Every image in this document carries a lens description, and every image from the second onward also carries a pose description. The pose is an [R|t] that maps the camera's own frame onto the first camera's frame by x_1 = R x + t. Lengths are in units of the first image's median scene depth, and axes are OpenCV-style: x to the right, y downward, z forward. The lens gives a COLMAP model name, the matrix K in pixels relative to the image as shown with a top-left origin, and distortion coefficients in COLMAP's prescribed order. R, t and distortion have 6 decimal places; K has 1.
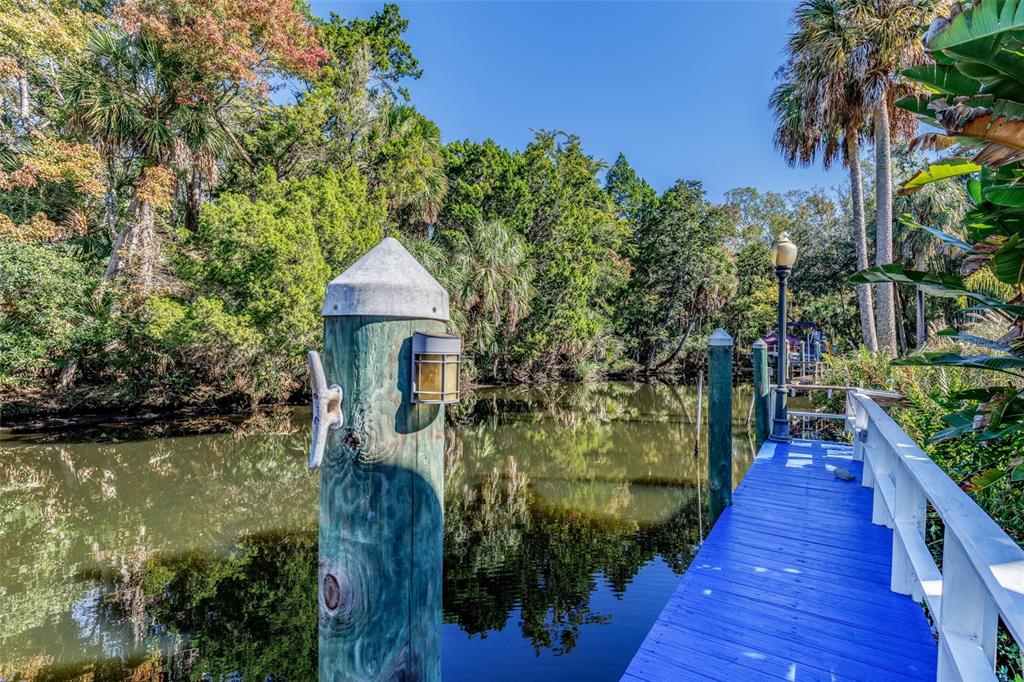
lens RADIAL K [[466.5, 0, 558.4], [0, 466.5, 340.9], [0, 0, 1]] dist [0.006828, -0.000999]
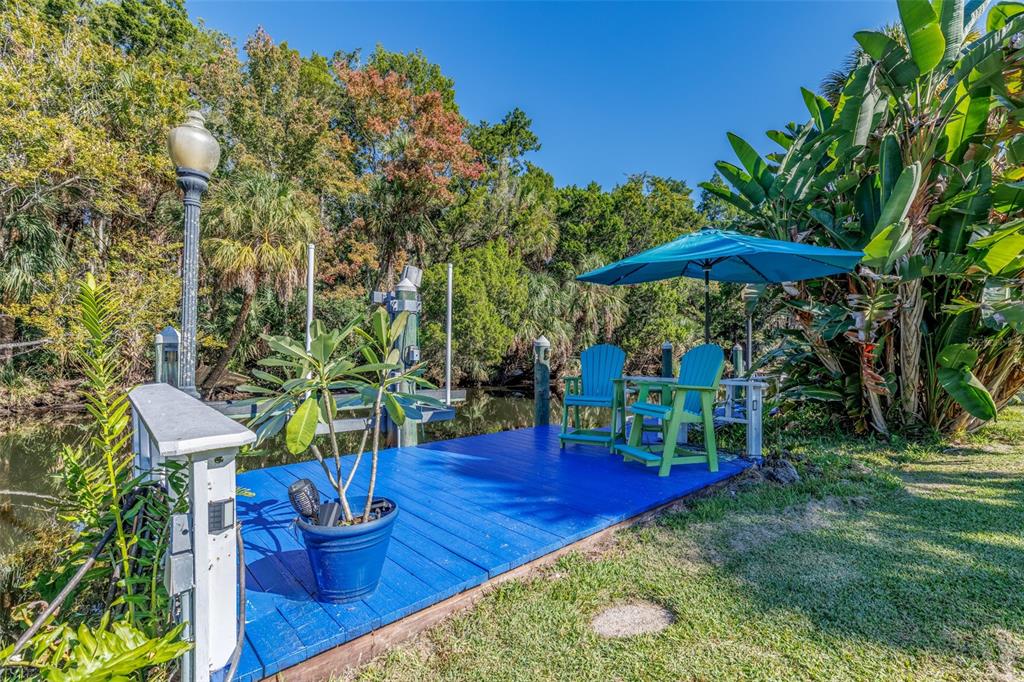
lens RADIAL K [[466.5, 0, 512.0], [0, 466.5, 339.7], [0, 0, 1]] dist [0.006828, -0.000999]
pose [[0.941083, -0.009724, -0.338035, 0.088060], [0.007189, 0.999936, -0.008751, -0.004591], [0.338099, 0.005805, 0.941093, -0.318811]]
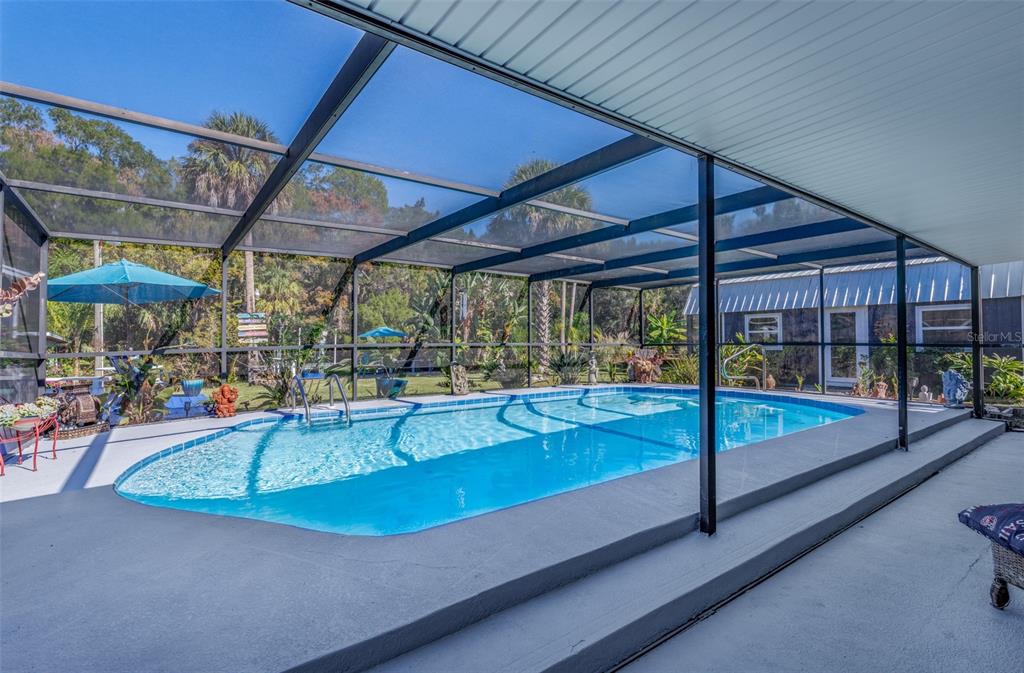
lens RADIAL K [[475.8, 0, 510.1], [0, 475.8, 330.7], [0, 0, 1]] dist [0.003453, 0.000695]
pose [[0.949520, -0.007447, -0.313618, 0.816050], [0.005358, 0.999957, -0.007524, -0.045619], [0.313661, 0.005464, 0.949519, -1.131629]]
